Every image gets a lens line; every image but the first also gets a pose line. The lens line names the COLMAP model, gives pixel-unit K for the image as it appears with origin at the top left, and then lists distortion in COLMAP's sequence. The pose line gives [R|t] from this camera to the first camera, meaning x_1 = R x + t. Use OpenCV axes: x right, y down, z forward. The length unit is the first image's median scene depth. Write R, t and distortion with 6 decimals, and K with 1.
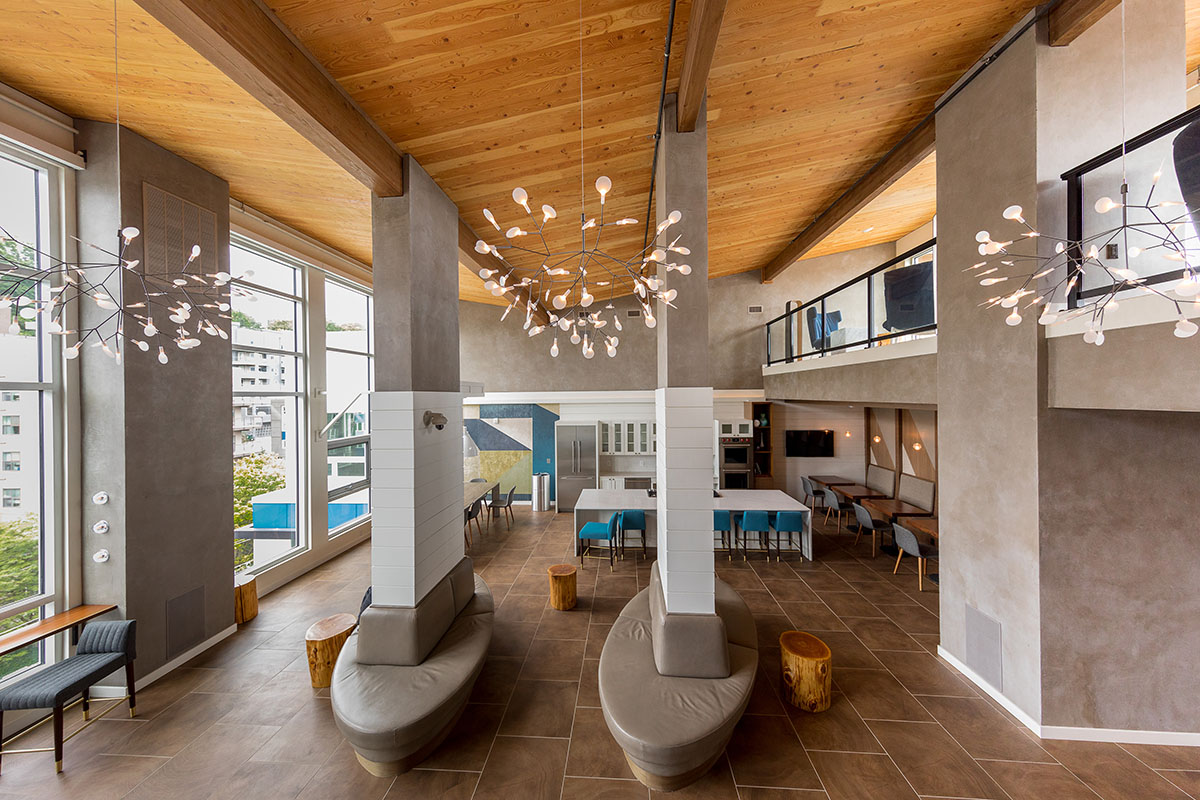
lens RADIAL K [[383.1, 0, 600.3], [0, 383.1, 397.1], [0, 0, 1]] dist [0.000545, 0.000026]
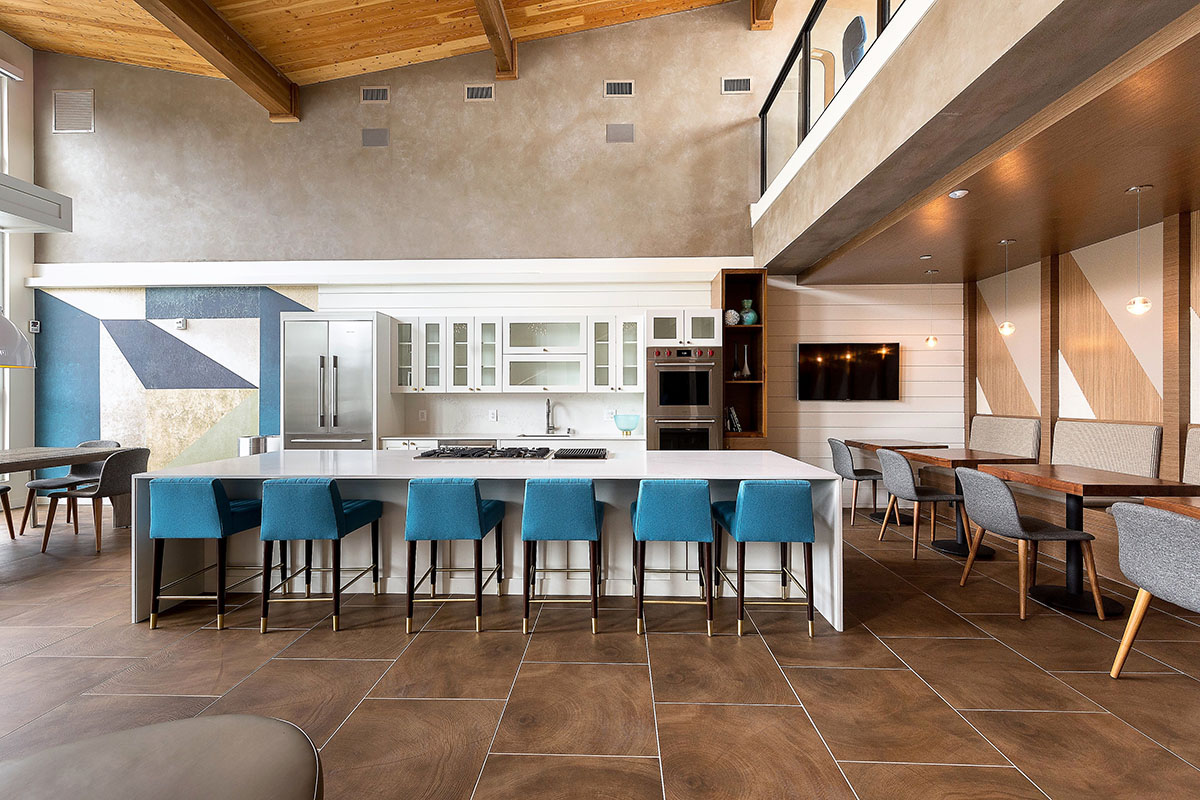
lens RADIAL K [[515.6, 0, 600.7], [0, 515.6, 398.1], [0, 0, 1]] dist [-0.002606, -0.000409]
pose [[0.999233, 0.010221, 0.037789, 0.232771], [-0.010169, 0.999947, -0.001568, 0.163854], [-0.037803, 0.001183, 0.999285, 0.404542]]
